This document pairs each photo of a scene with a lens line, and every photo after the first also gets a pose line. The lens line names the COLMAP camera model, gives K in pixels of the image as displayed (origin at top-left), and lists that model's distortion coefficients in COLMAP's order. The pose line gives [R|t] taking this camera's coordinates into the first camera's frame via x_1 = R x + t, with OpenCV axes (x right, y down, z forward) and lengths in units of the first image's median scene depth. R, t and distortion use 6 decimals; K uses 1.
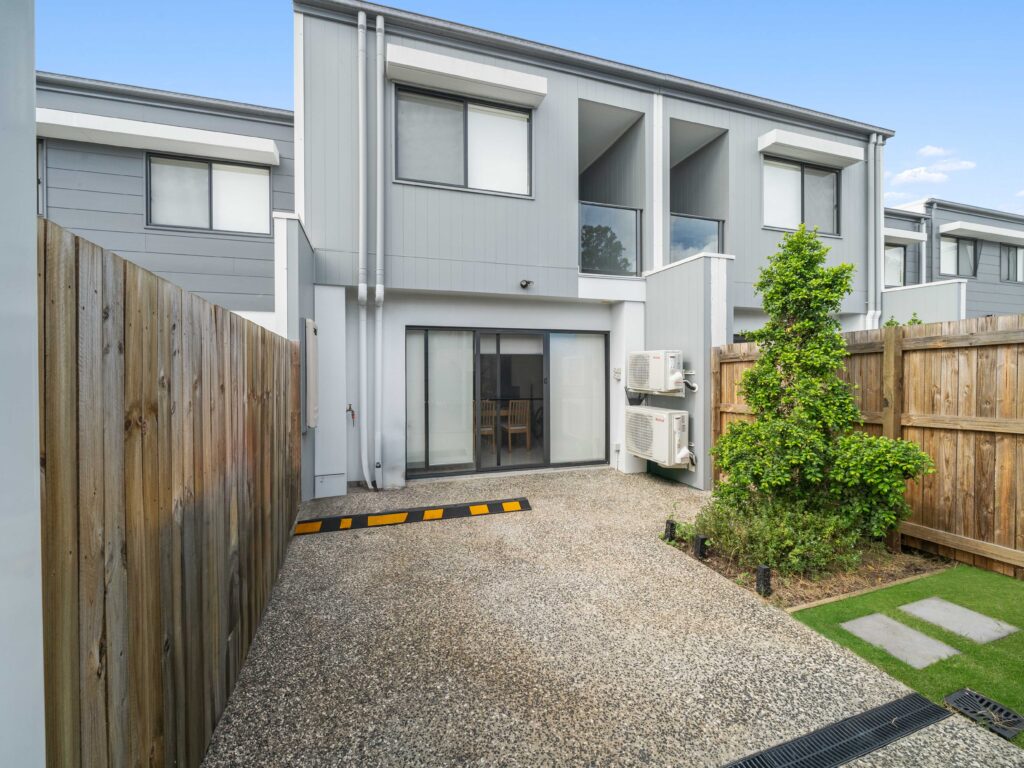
lens RADIAL K [[386.2, 0, 479.4], [0, 386.2, 380.9], [0, 0, 1]] dist [-0.000871, -0.000084]
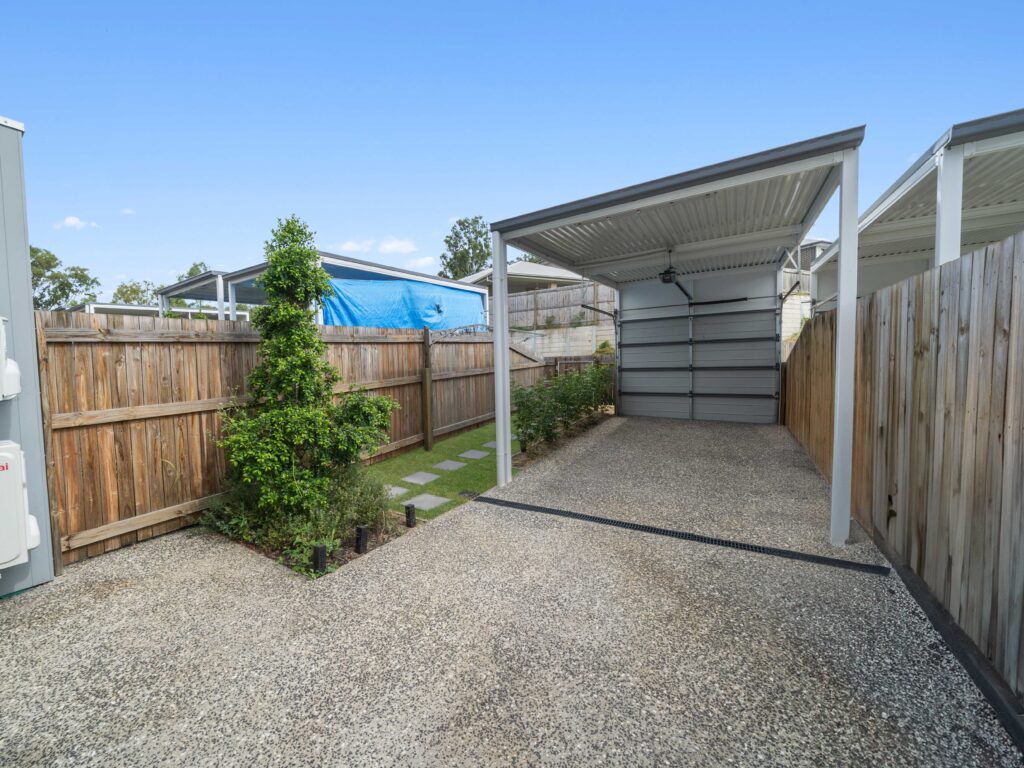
lens RADIAL K [[386.2, 0, 479.4], [0, 386.2, 380.9], [0, 0, 1]] dist [-0.000871, -0.000084]
pose [[-0.650287, -0.007402, 0.759653, -0.340367], [0.047585, 0.997592, 0.050455, 0.015520], [-0.758197, 0.068958, -0.648369, 1.460027]]
